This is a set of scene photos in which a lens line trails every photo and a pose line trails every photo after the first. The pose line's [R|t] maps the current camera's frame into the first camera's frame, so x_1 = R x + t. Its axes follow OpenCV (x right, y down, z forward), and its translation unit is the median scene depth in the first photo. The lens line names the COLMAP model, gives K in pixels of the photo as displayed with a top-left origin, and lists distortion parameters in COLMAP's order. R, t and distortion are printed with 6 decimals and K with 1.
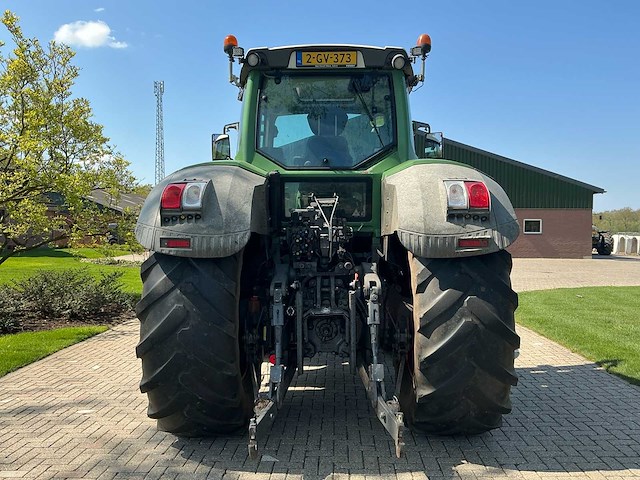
lens RADIAL K [[531.0, 0, 320.0], [0, 531.0, 240.0], [0, 0, 1]] dist [0.143454, -0.283283]
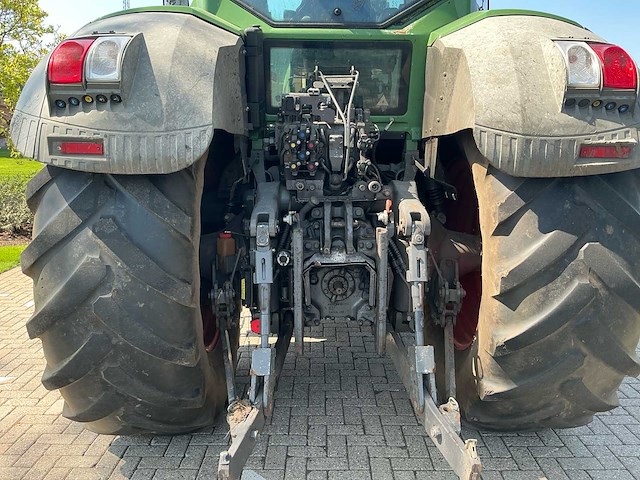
lens RADIAL K [[528.6, 0, 320.0], [0, 528.6, 240.0], [0, 0, 1]] dist [0.138349, -0.278788]
pose [[0.999255, 0.001724, 0.038561, -0.038597], [-0.008674, 0.983481, 0.180802, -0.002429], [-0.037613, -0.181002, 0.982763, 0.410483]]
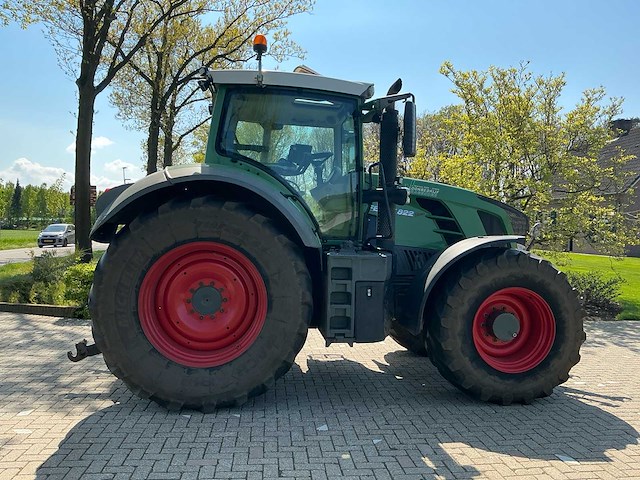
lens RADIAL K [[528.6, 0, 320.0], [0, 528.6, 240.0], [0, 0, 1]] dist [0.138349, -0.278788]
pose [[0.139486, 0.020727, -0.990007, 1.615430], [-0.034428, 0.999278, 0.016071, -0.017180], [0.989625, 0.031843, 0.140099, 1.298961]]
